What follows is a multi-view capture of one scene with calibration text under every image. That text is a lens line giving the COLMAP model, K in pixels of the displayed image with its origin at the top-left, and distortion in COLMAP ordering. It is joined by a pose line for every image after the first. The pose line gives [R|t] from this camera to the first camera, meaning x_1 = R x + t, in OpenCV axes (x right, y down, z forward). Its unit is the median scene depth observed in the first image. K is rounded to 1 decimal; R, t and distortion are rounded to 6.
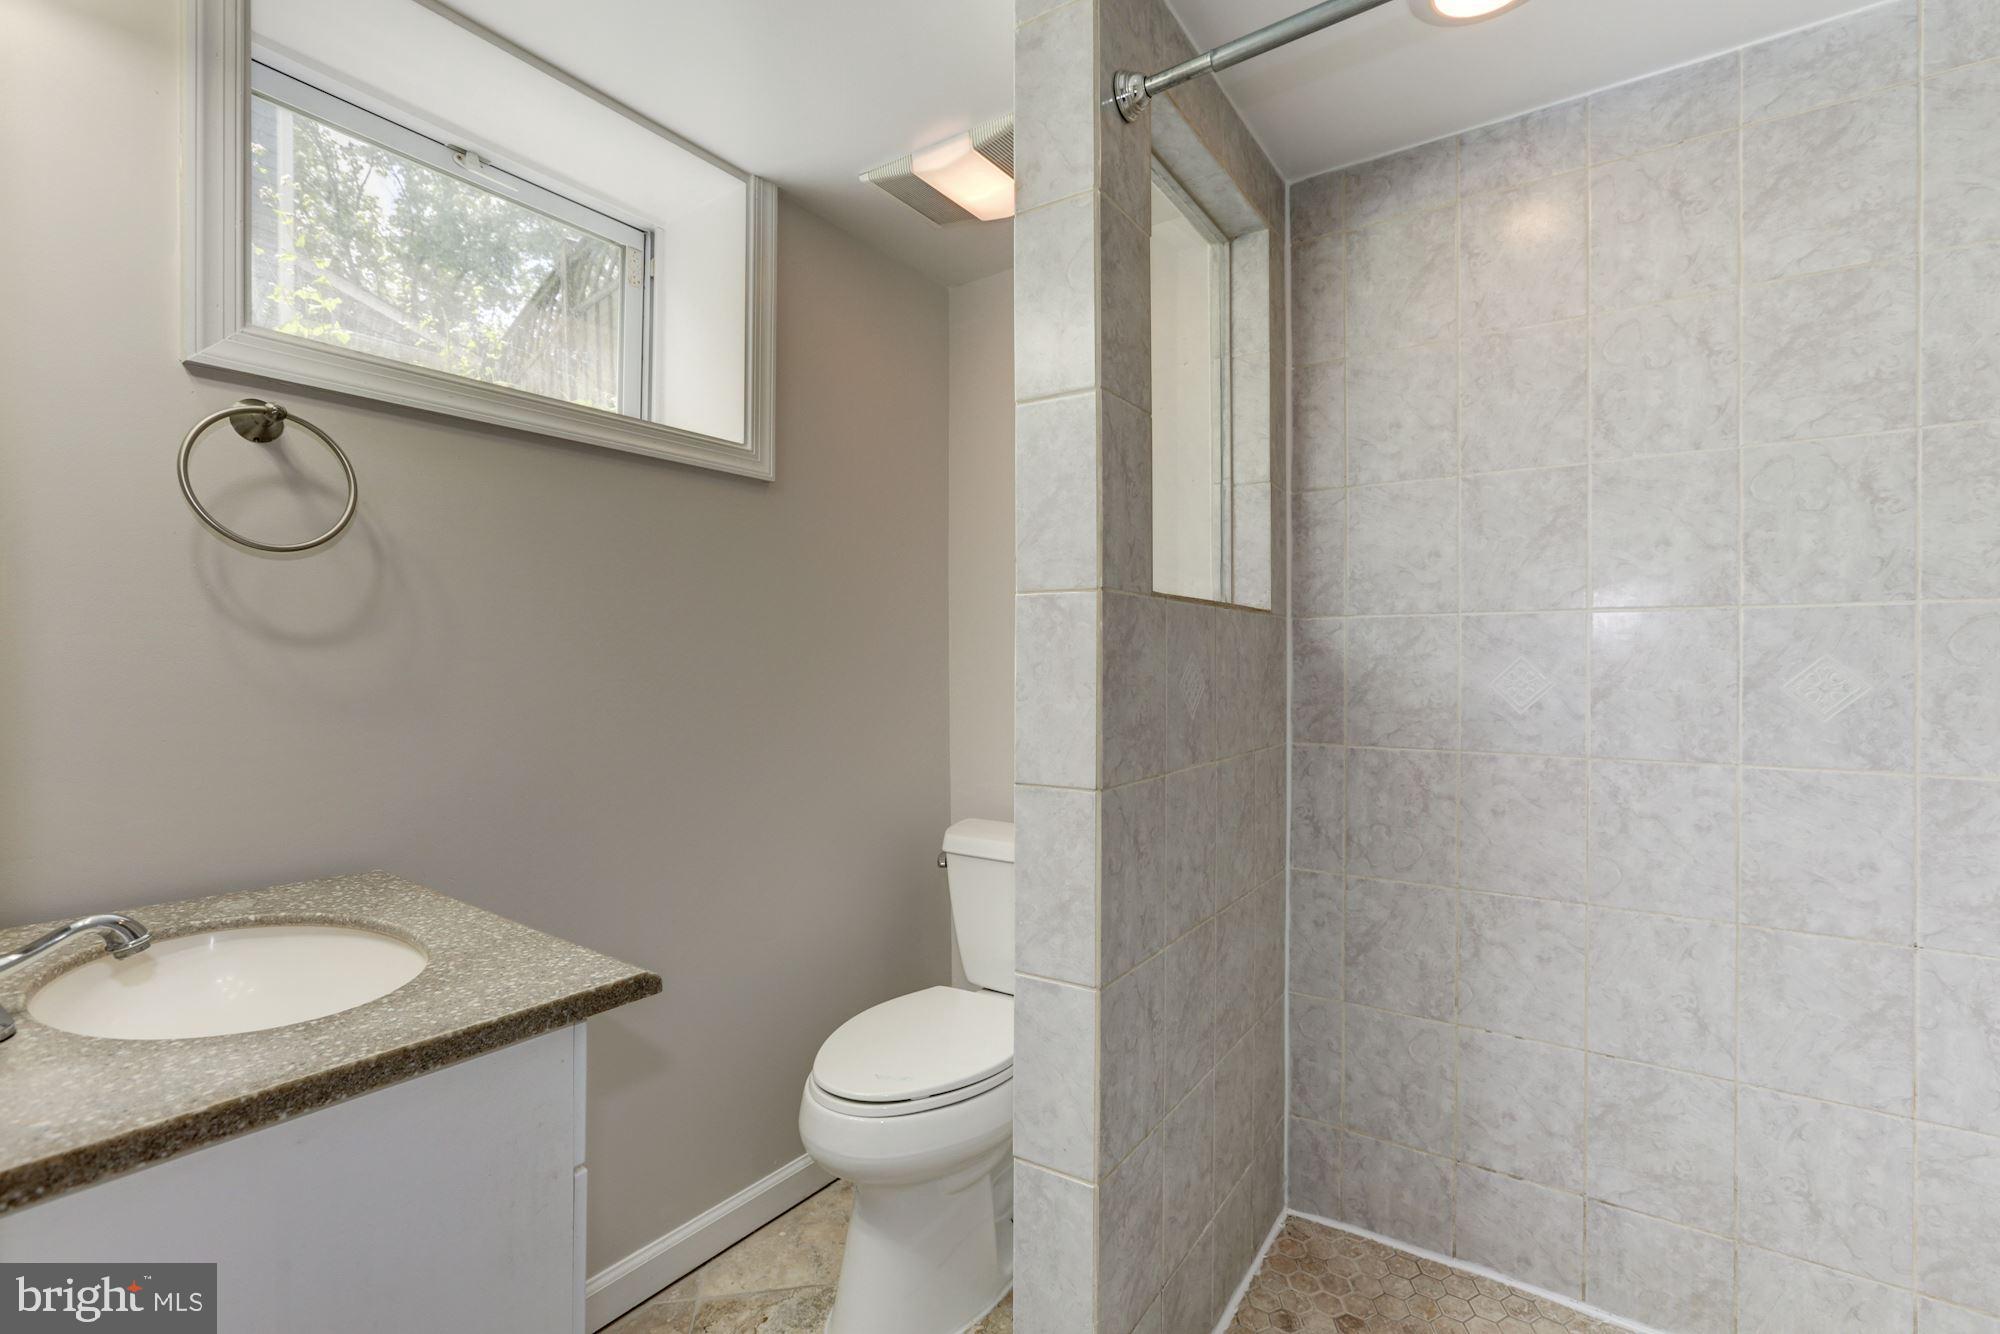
lens RADIAL K [[893.7, 0, 1009.9], [0, 893.7, 664.6], [0, 0, 1]] dist [-0.038083, 0.015675]
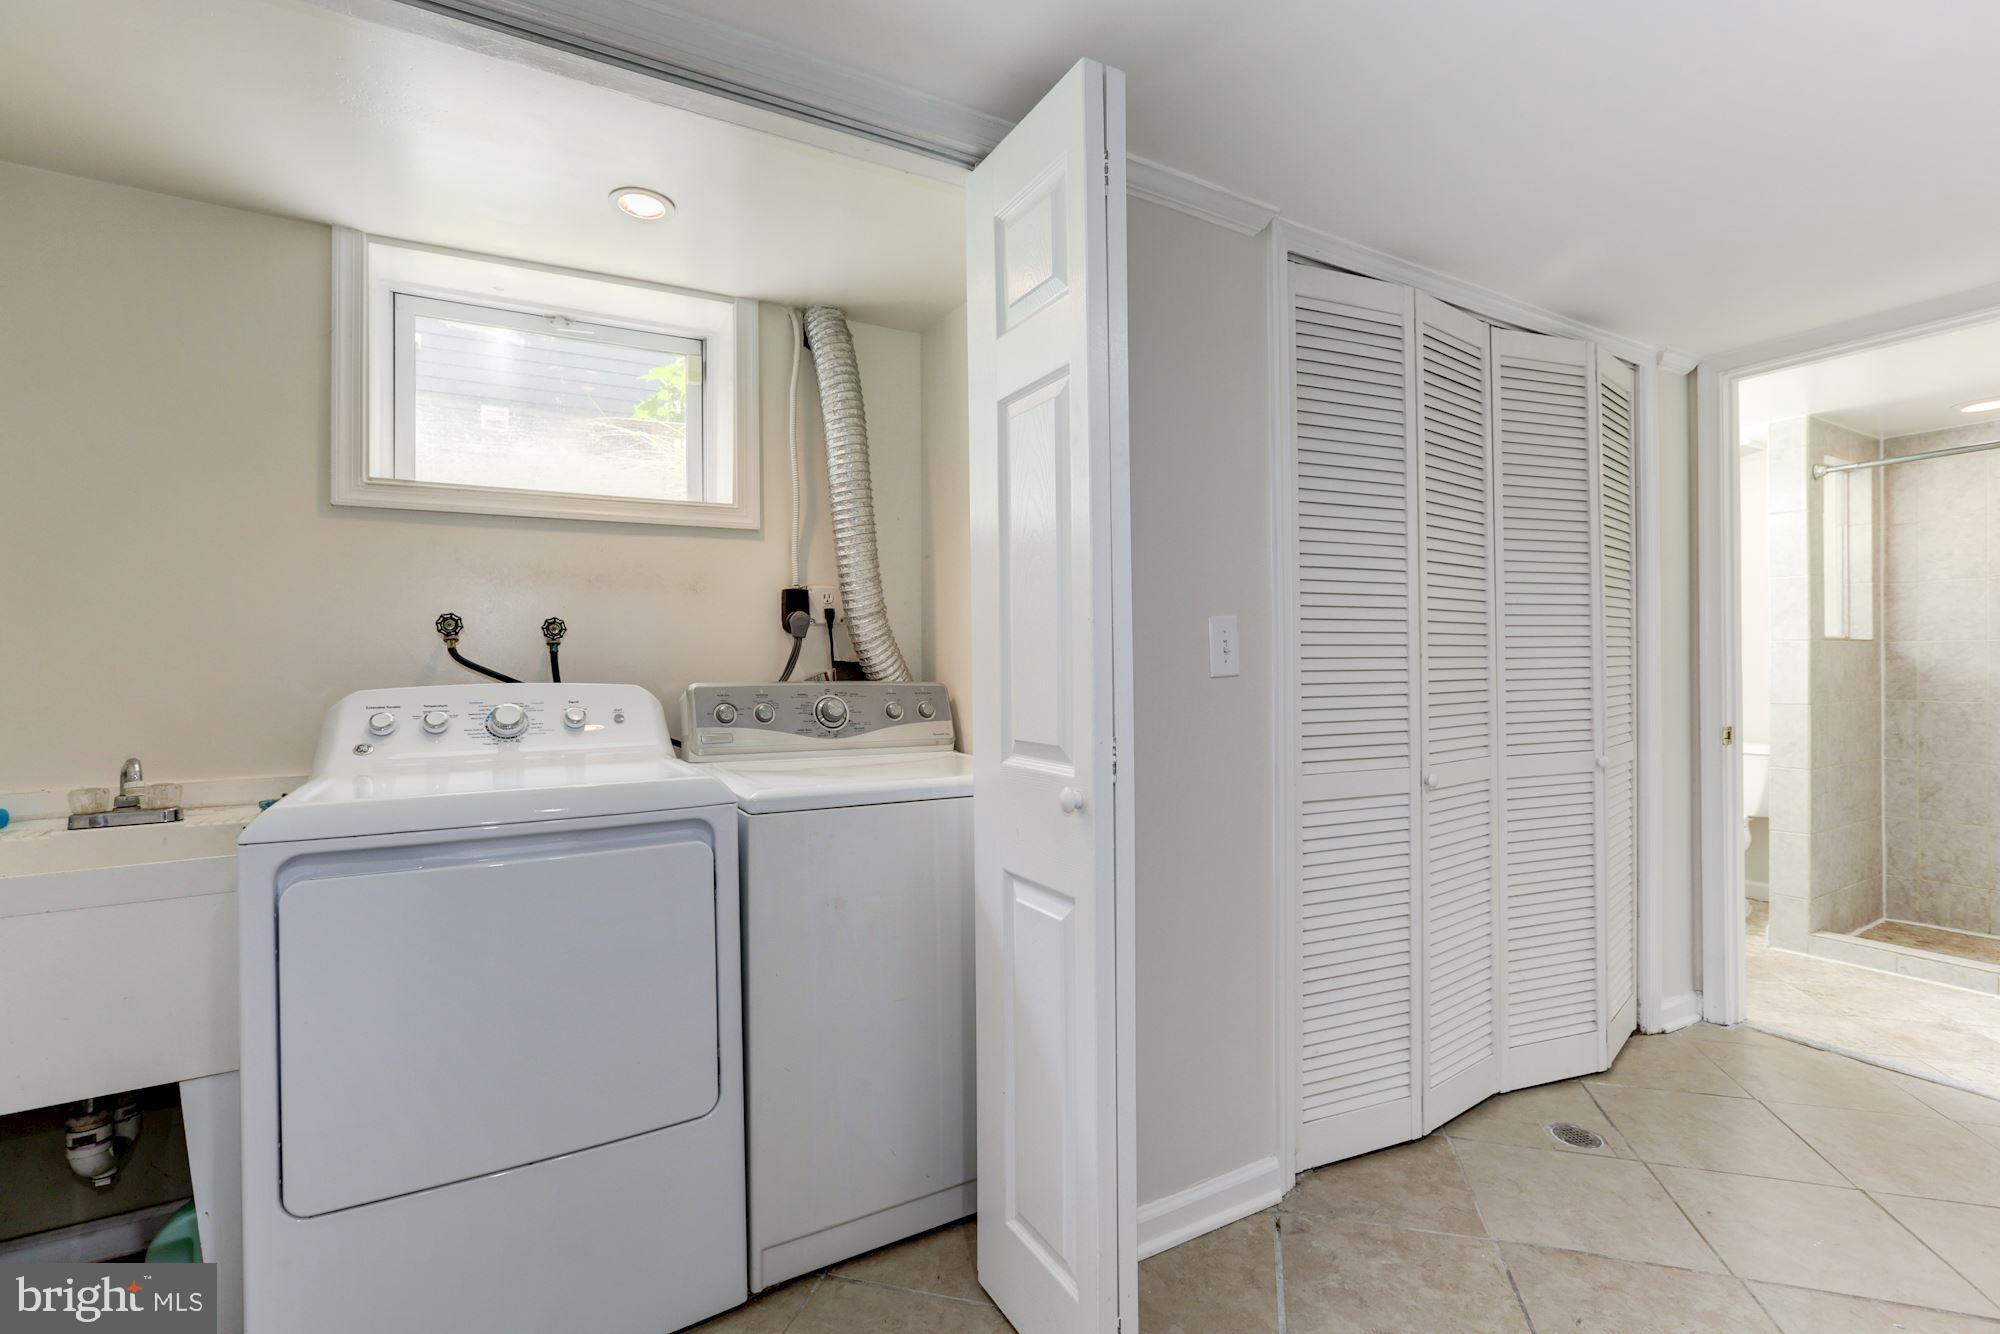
lens RADIAL K [[893.7, 0, 1009.9], [0, 893.7, 664.6], [0, 0, 1]] dist [-0.038083, 0.015675]
pose [[0.898923, -0.006411, -0.438060, -0.688070], [0.005847, 0.999979, -0.002636, -0.004574], [0.438068, -0.000192, 0.898942, -1.905899]]
